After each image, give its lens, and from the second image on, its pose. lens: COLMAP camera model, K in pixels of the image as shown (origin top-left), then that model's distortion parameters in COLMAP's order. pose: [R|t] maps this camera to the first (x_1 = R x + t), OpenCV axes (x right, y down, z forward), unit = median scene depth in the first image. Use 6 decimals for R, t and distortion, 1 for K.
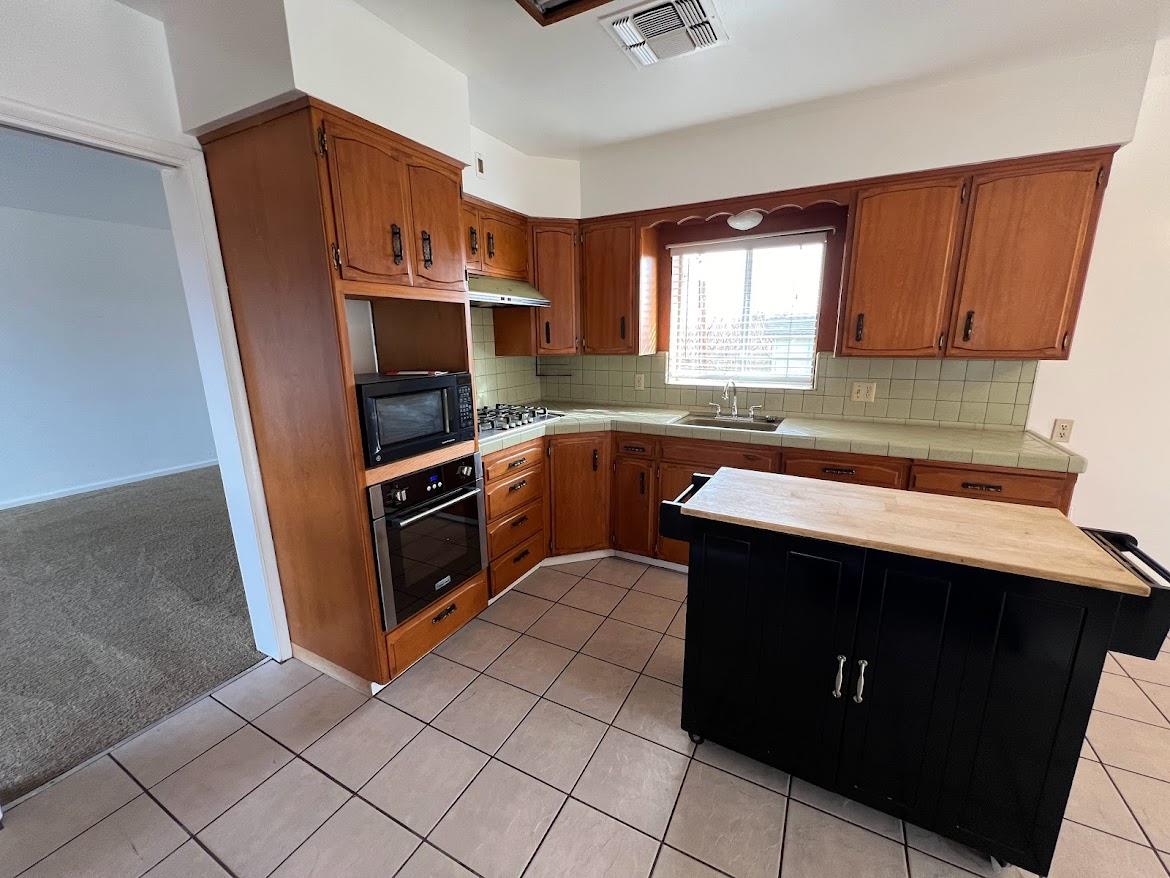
lens RADIAL K [[468.9, 0, 589.5], [0, 468.9, 439.7], [0, 0, 1]] dist [0.001592, -0.001023]
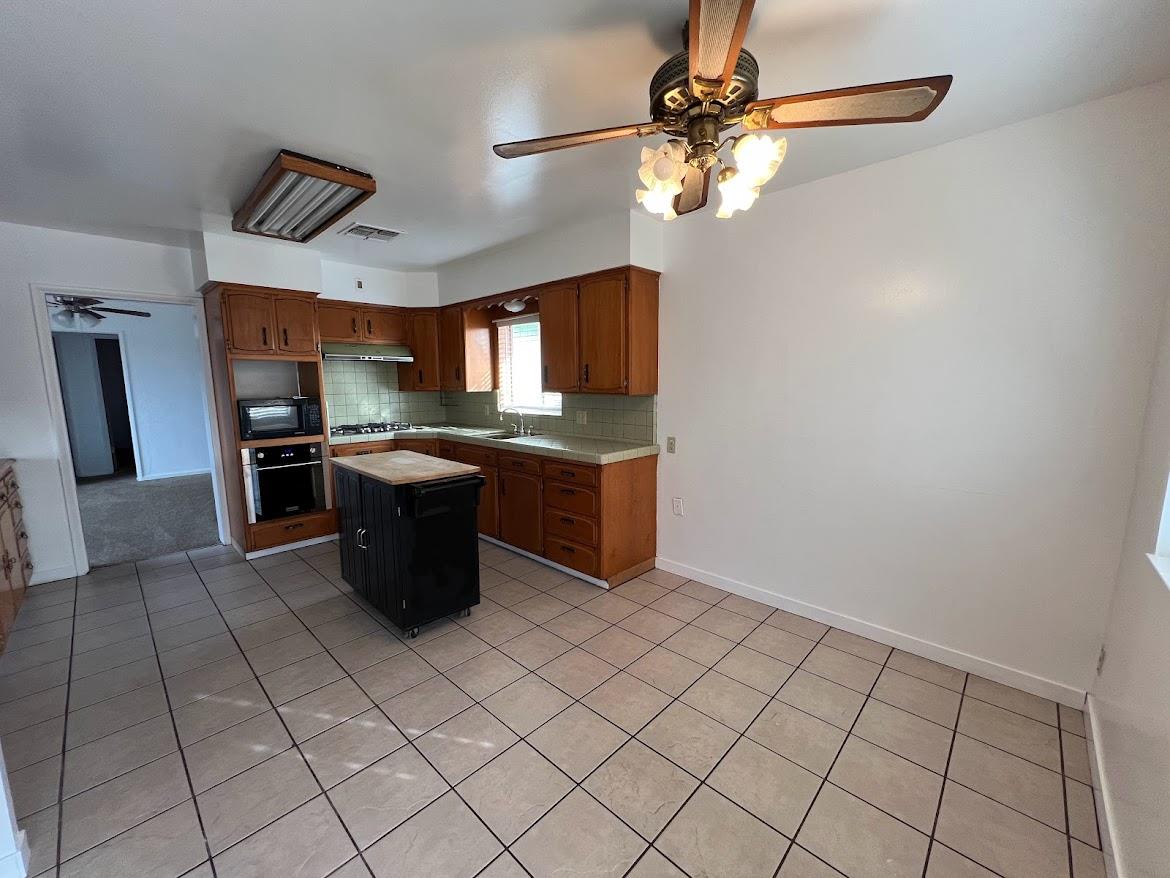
lens RADIAL K [[468.9, 0, 586.6], [0, 468.9, 438.2], [0, 0, 1]] dist [0.001592, -0.001023]
pose [[0.961943, 0.037911, -0.270609, 1.002294], [-0.062519, 0.994595, -0.082900, 0.082578], [0.266003, 0.096663, 0.959113, -0.386501]]
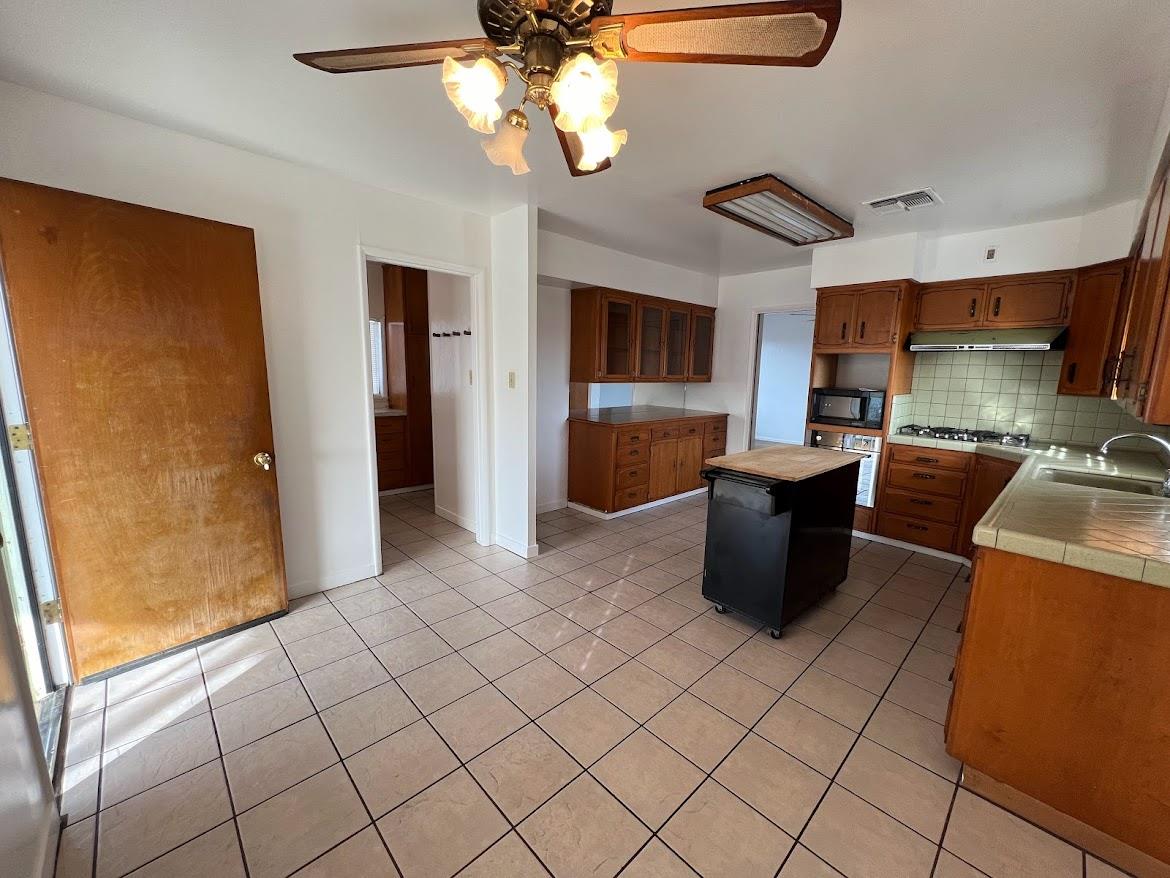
lens RADIAL K [[468.9, 0, 589.2], [0, 468.9, 438.0], [0, 0, 1]] dist [0.001592, -0.001023]
pose [[-0.313609, 0.147332, -0.938052, 1.409494], [-0.226064, 0.947900, 0.224456, -0.095458], [0.922250, 0.282451, -0.263964, 0.379220]]
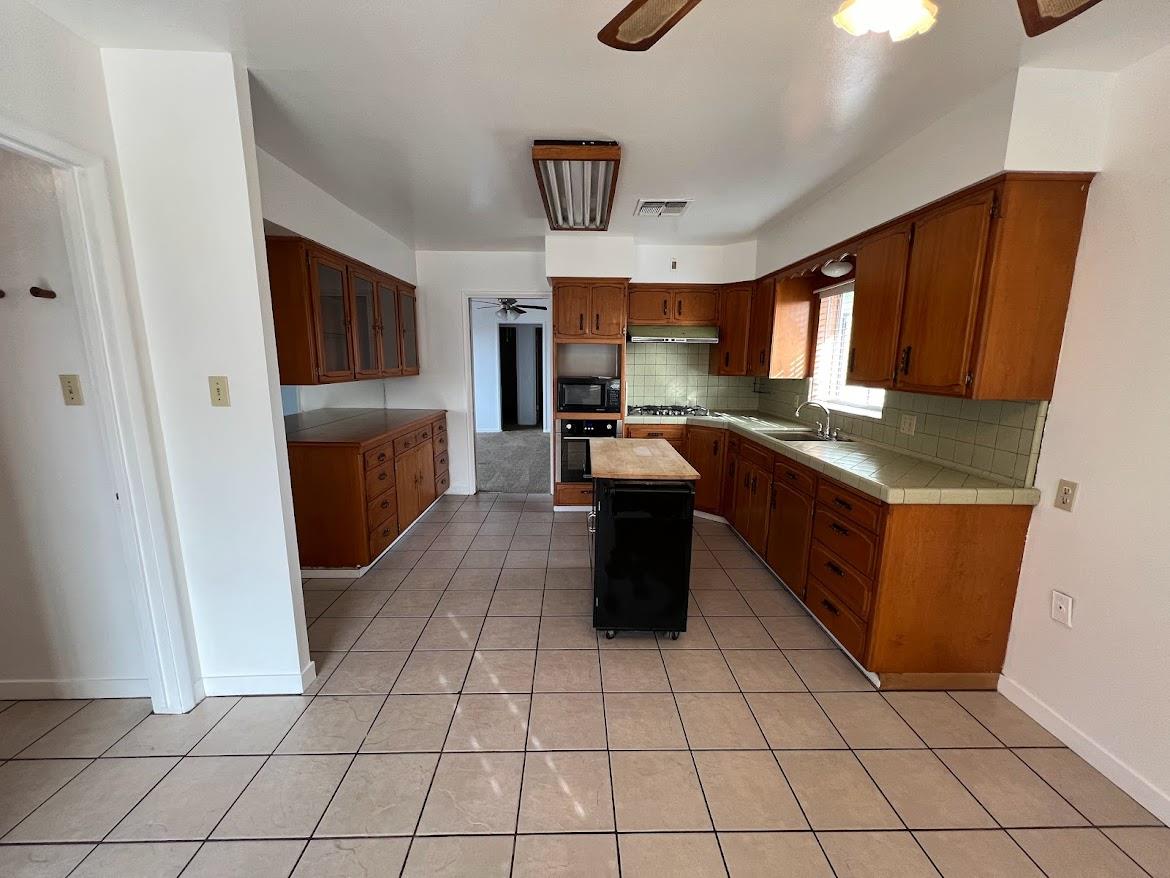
lens RADIAL K [[468.9, 0, 587.6], [0, 468.9, 439.2], [0, 0, 1]] dist [0.001592, -0.001023]
pose [[0.491590, 0.164480, -0.855153, 1.111467], [-0.206220, 0.976057, 0.069187, -0.000916], [0.846057, 0.142338, 0.513738, -0.078945]]
